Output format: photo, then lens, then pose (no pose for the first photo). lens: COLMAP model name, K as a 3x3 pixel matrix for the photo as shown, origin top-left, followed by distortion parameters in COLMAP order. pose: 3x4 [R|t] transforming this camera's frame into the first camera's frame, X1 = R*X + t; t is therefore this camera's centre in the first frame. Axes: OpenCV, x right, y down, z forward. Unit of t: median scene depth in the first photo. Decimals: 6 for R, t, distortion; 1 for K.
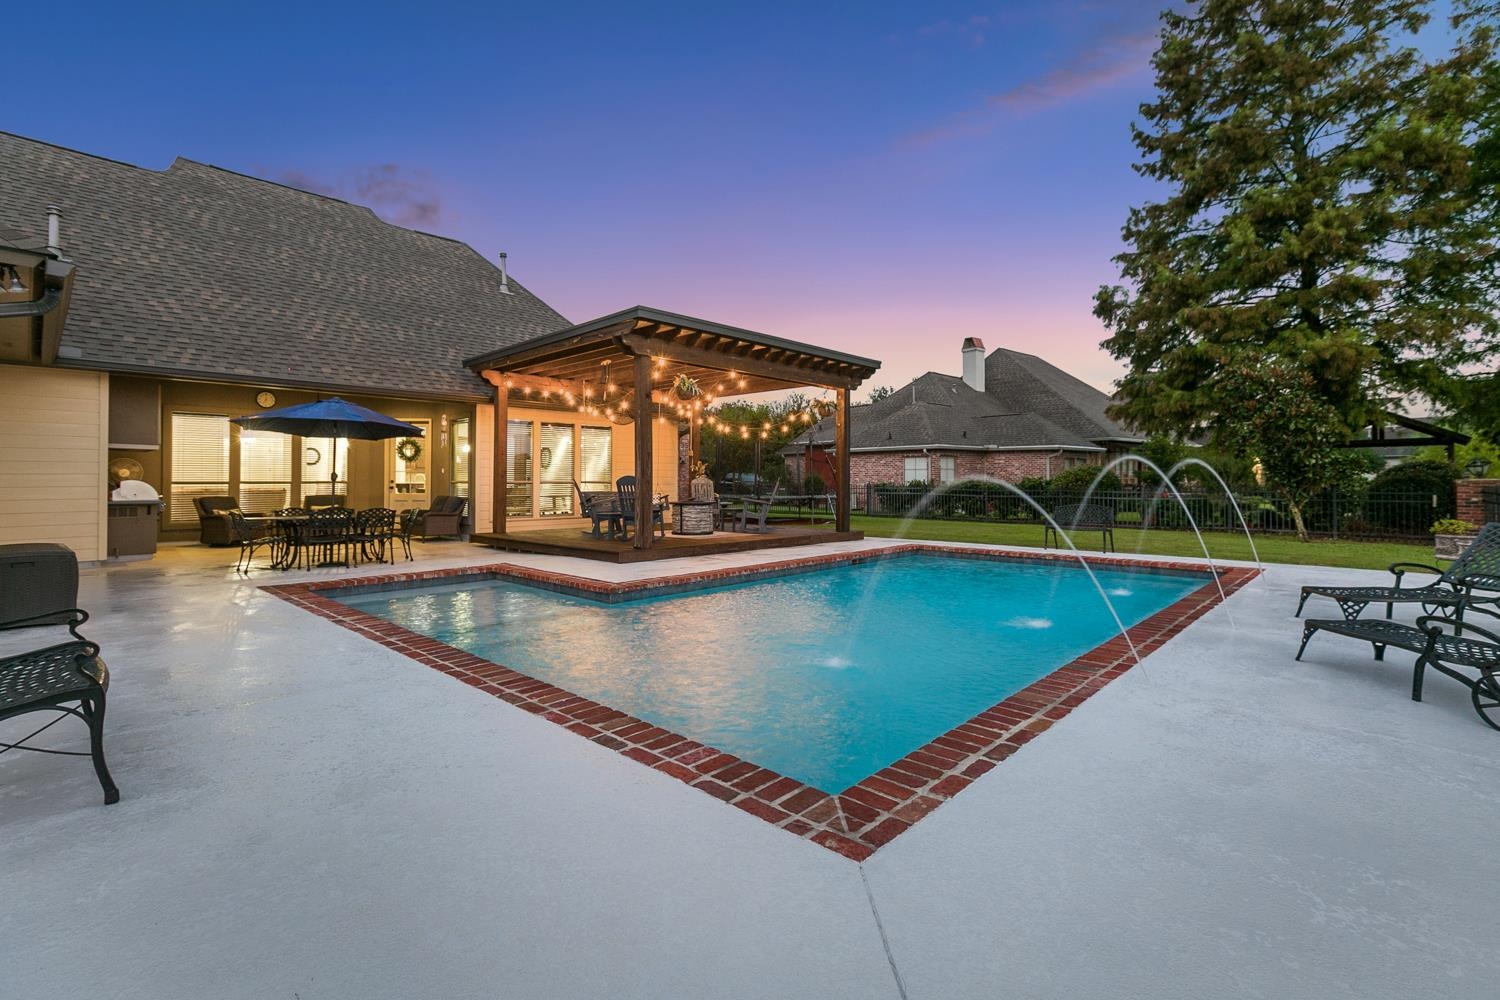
lens RADIAL K [[681.7, 0, 752.6], [0, 681.7, 478.1], [0, 0, 1]] dist [0.000909, 0.000232]
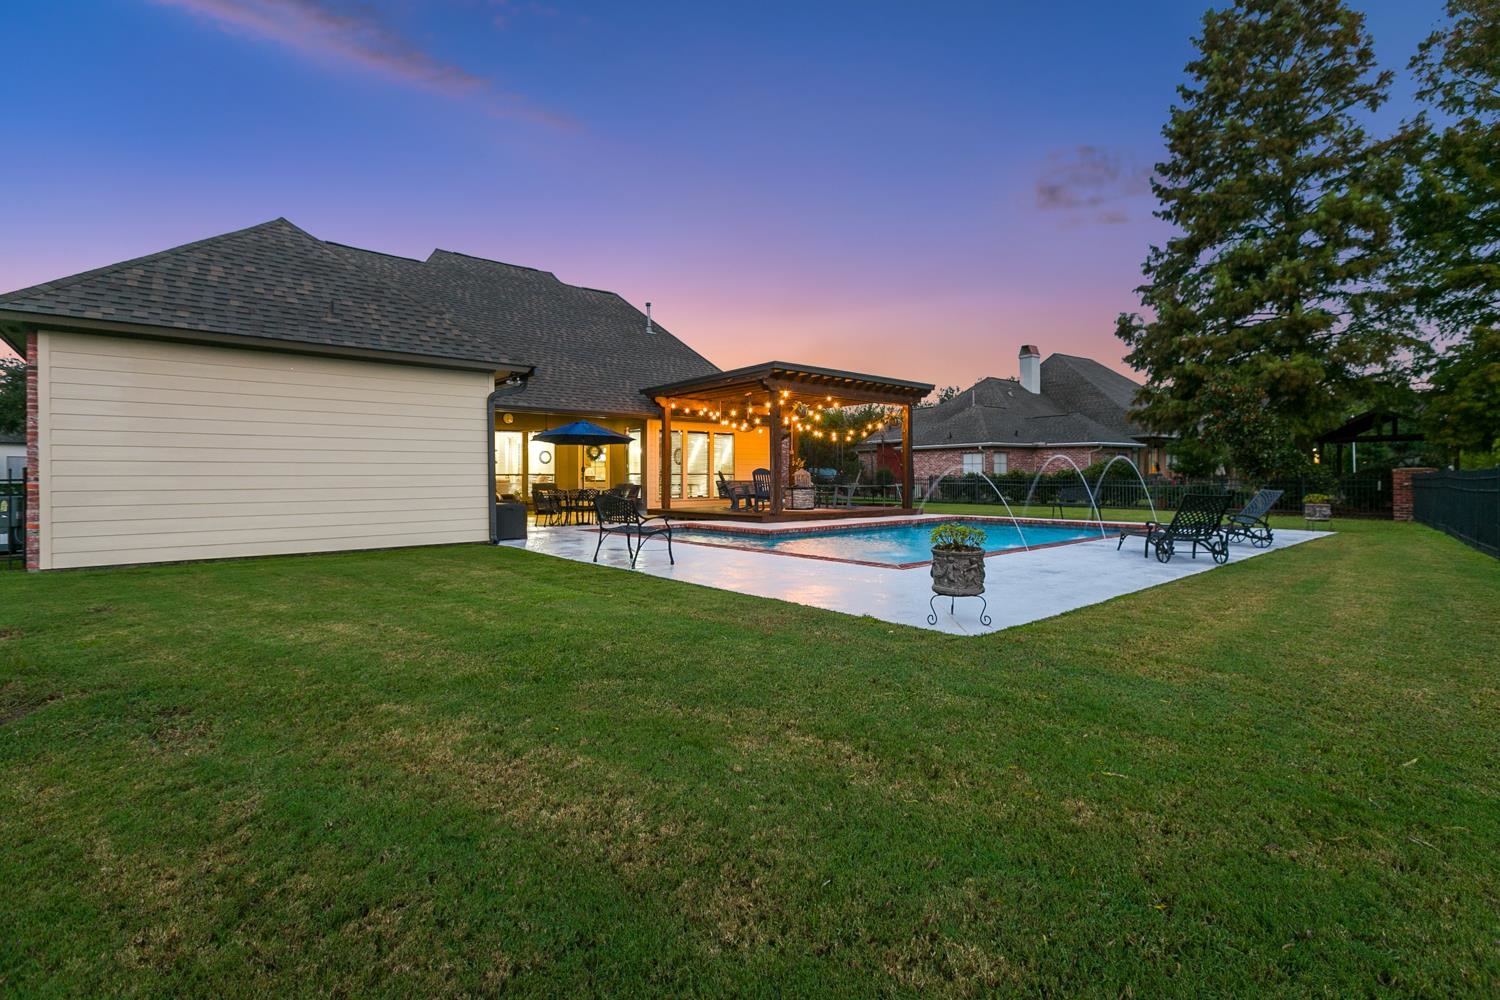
lens RADIAL K [[681.7, 0, 752.6], [0, 681.7, 478.1], [0, 0, 1]] dist [0.000909, 0.000232]
pose [[0.995075, -0.003615, -0.099057, -0.039503], [0.004175, 0.999976, 0.005451, 0.007418], [0.099035, -0.005838, 0.995067, -0.375765]]
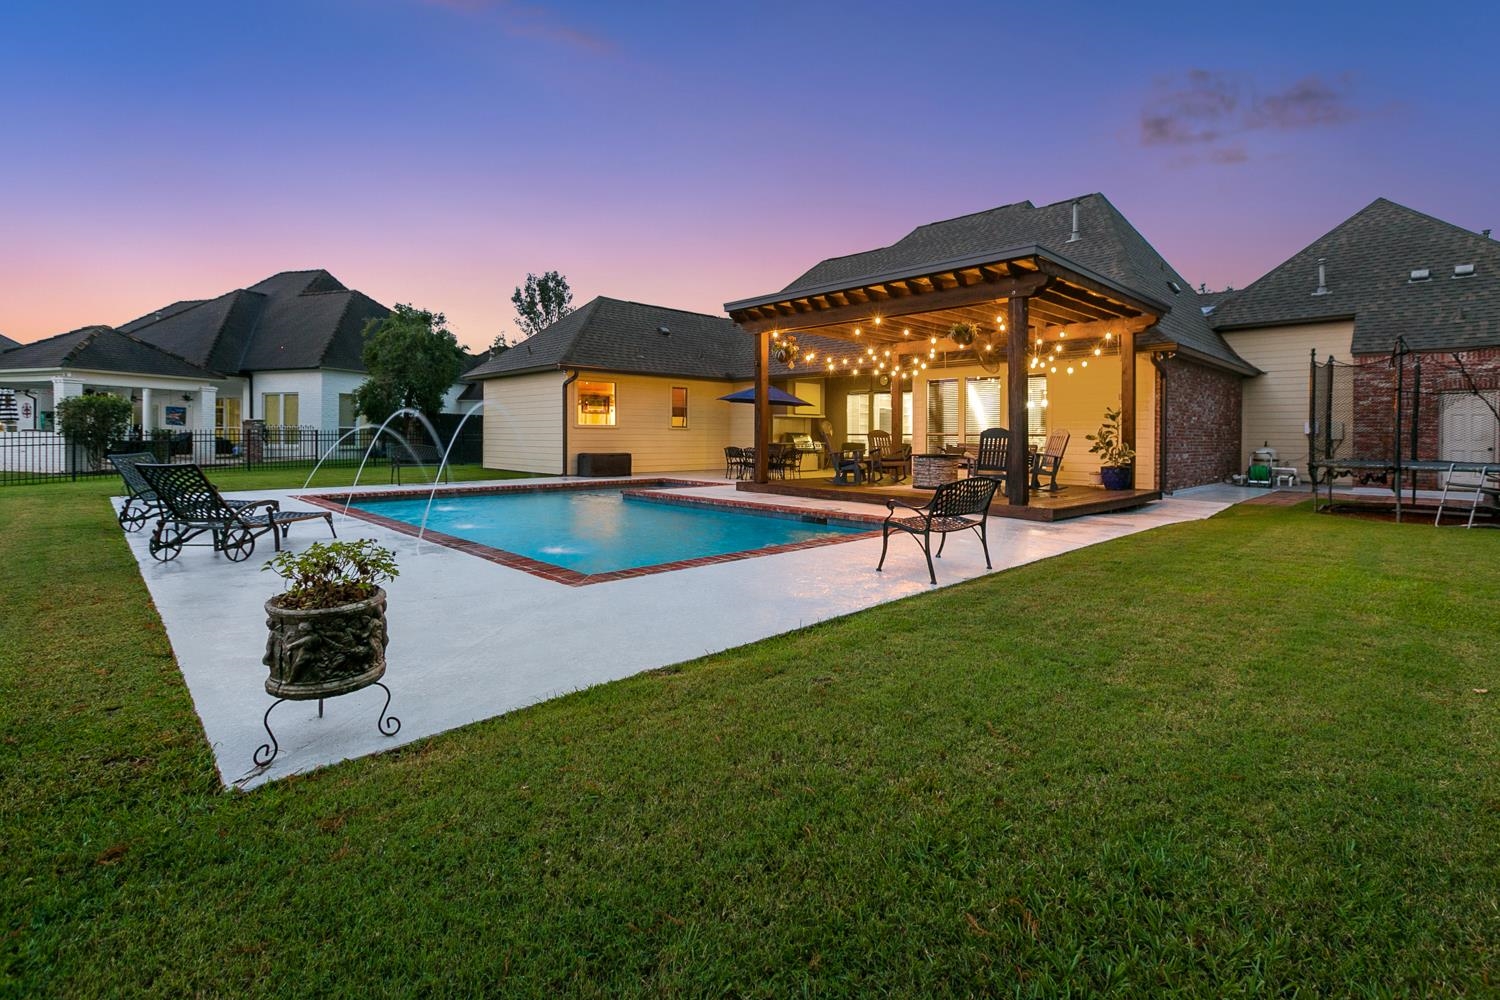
lens RADIAL K [[681.7, 0, 752.6], [0, 681.7, 478.1], [0, 0, 1]] dist [0.000909, 0.000232]
pose [[-0.040979, 0.061826, -0.997245, 0.764698], [-0.005435, 0.998055, 0.062100, 0.008696], [0.999145, 0.007965, -0.040563, 0.696262]]
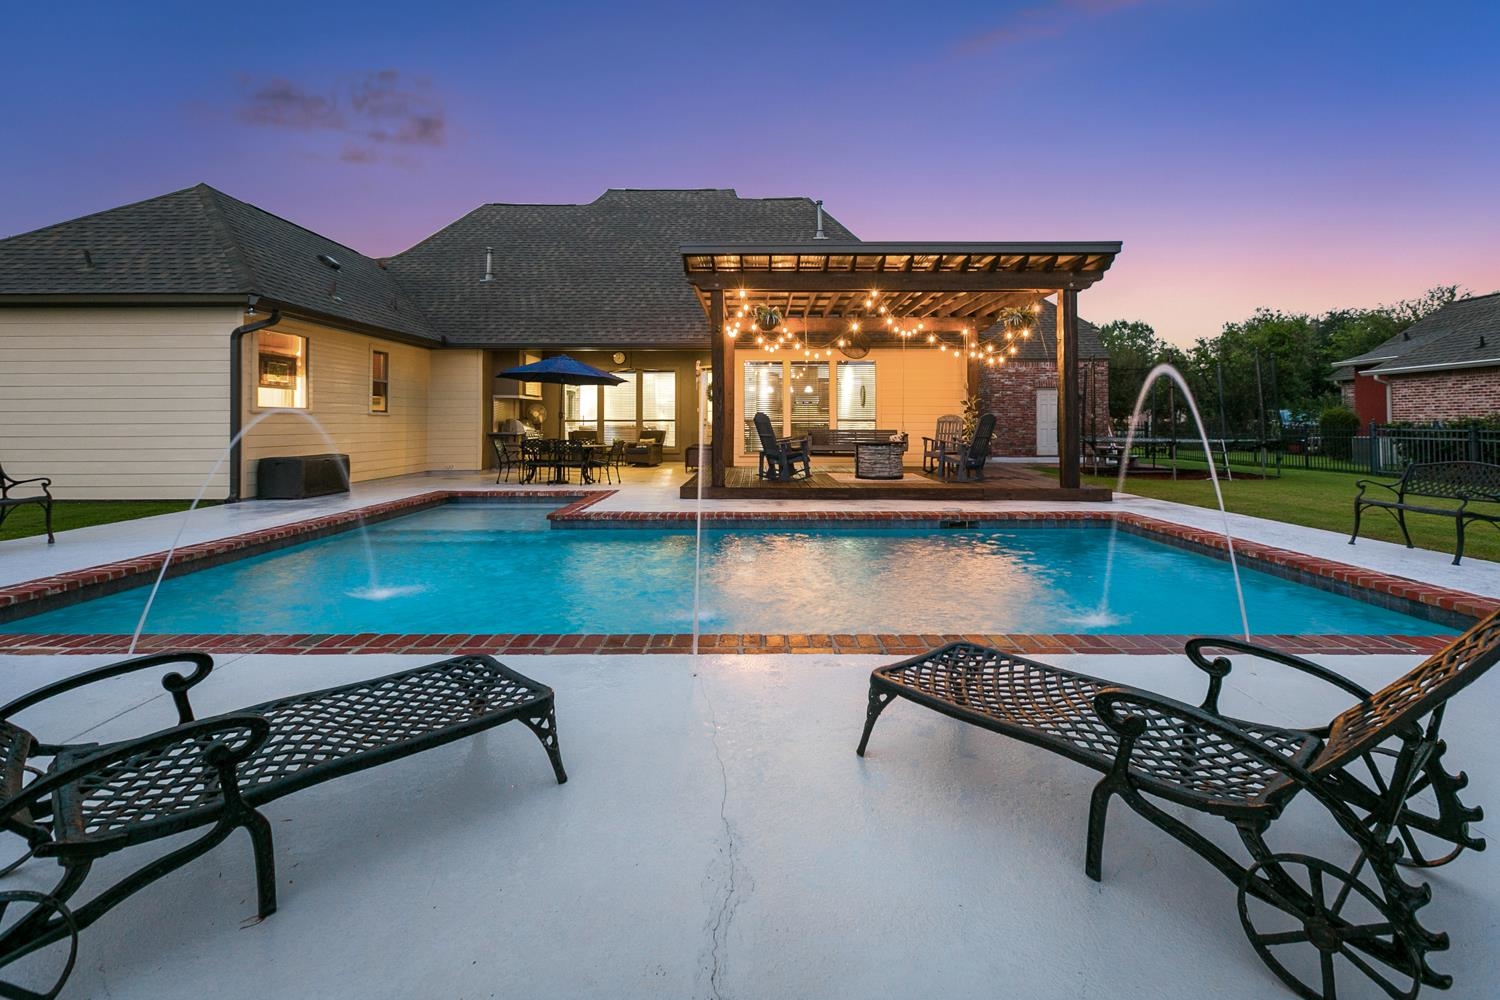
lens RADIAL K [[703.0, 0, 745.6], [0, 703.0, 418.6], [0, 0, 1]] dist [-0.000230, -0.000574]
pose [[0.683831, -0.003505, -0.729632, 0.406164], [0.003857, 0.999992, -0.001188, 0.004611], [0.729630, -0.002002, 0.683839, 0.225839]]
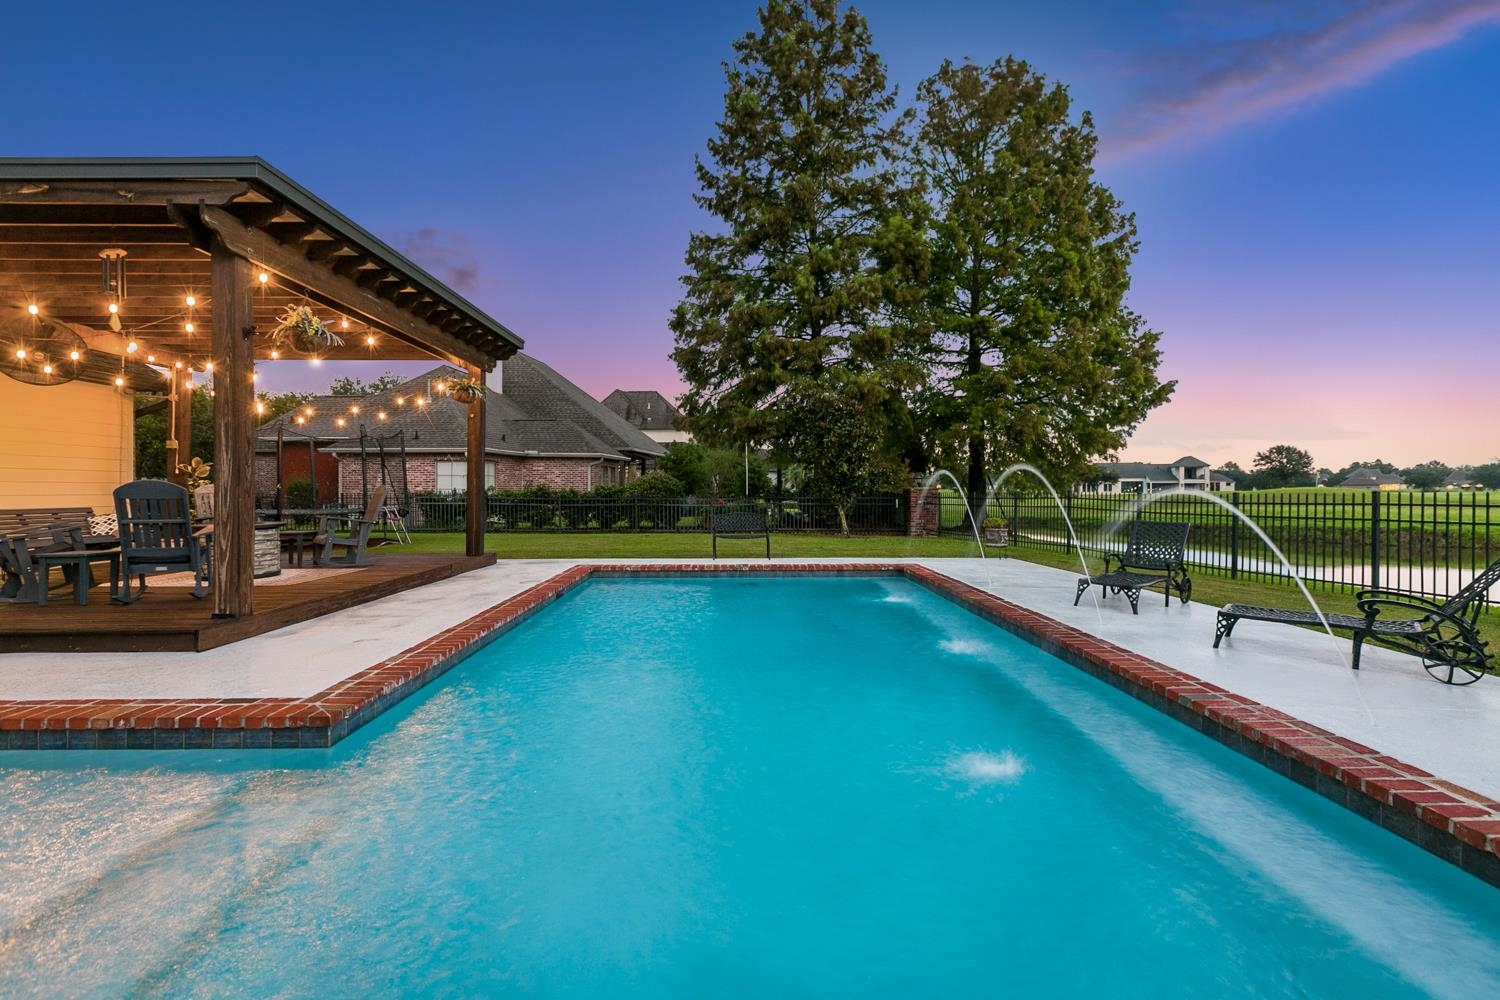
lens RADIAL K [[671.0, 0, 750.0], [0, 671.0, 500.0], [0, 0, 1]] dist [-0.003452, -0.000193]
pose [[0.711879, -0.012014, 0.702199, -0.165950], [-0.003191, 0.999788, 0.020340, -0.000143], [-0.702295, -0.016720, 0.711690, 0.230796]]
